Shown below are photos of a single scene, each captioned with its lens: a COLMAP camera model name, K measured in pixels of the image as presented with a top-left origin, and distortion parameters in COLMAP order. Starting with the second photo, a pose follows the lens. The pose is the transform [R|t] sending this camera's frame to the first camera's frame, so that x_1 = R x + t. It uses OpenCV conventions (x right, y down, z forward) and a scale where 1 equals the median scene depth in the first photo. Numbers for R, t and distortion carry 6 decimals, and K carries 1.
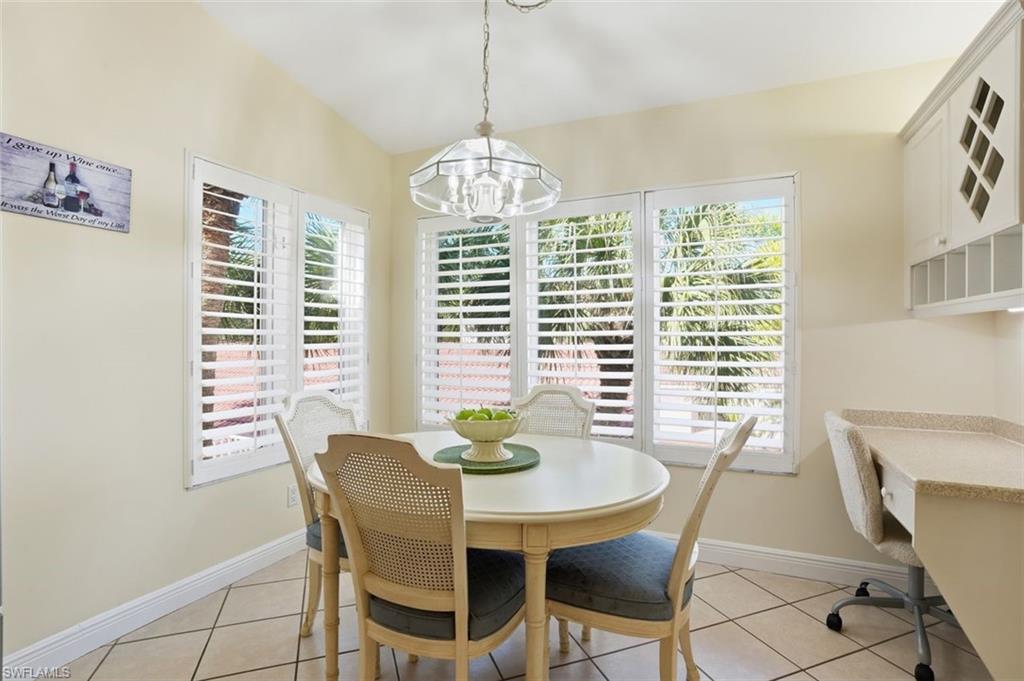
lens RADIAL K [[475.6, 0, 512.0], [0, 475.6, 340.5], [0, 0, 1]] dist [-0.070591, 0.025616]
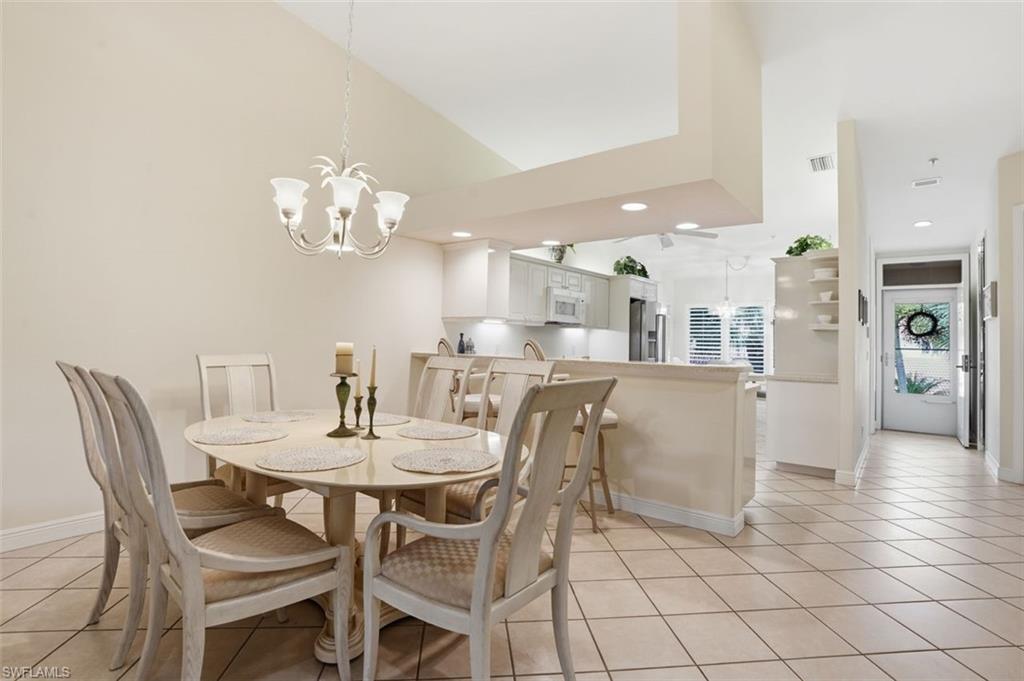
lens RADIAL K [[475.6, 0, 512.0], [0, 475.6, 340.5], [0, 0, 1]] dist [-0.070591, 0.025616]
pose [[0.964402, 0.006425, -0.264361, -0.654672], [-0.009950, 0.999879, -0.011997, 0.025355], [0.264252, 0.014200, 0.964349, -2.987425]]
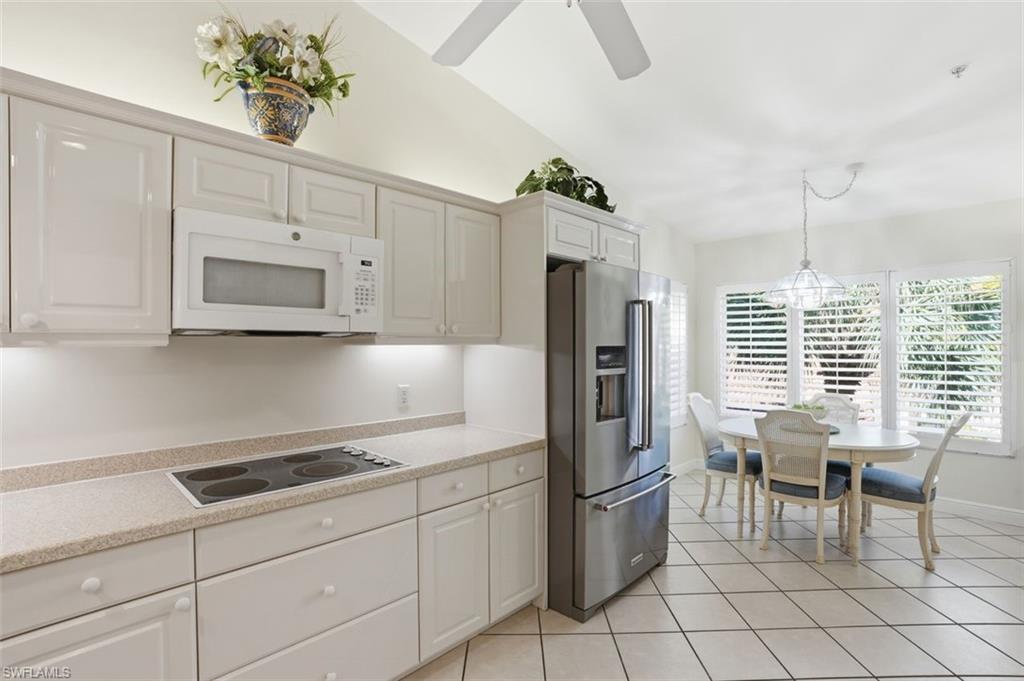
lens RADIAL K [[475.6, 0, 512.0], [0, 475.6, 340.5], [0, 0, 1]] dist [-0.070591, 0.025616]
pose [[0.940719, -0.006376, -0.339126, -0.432455], [0.003026, 0.999941, -0.010406, -0.083710], [0.339172, 0.008763, 0.940684, -0.965214]]
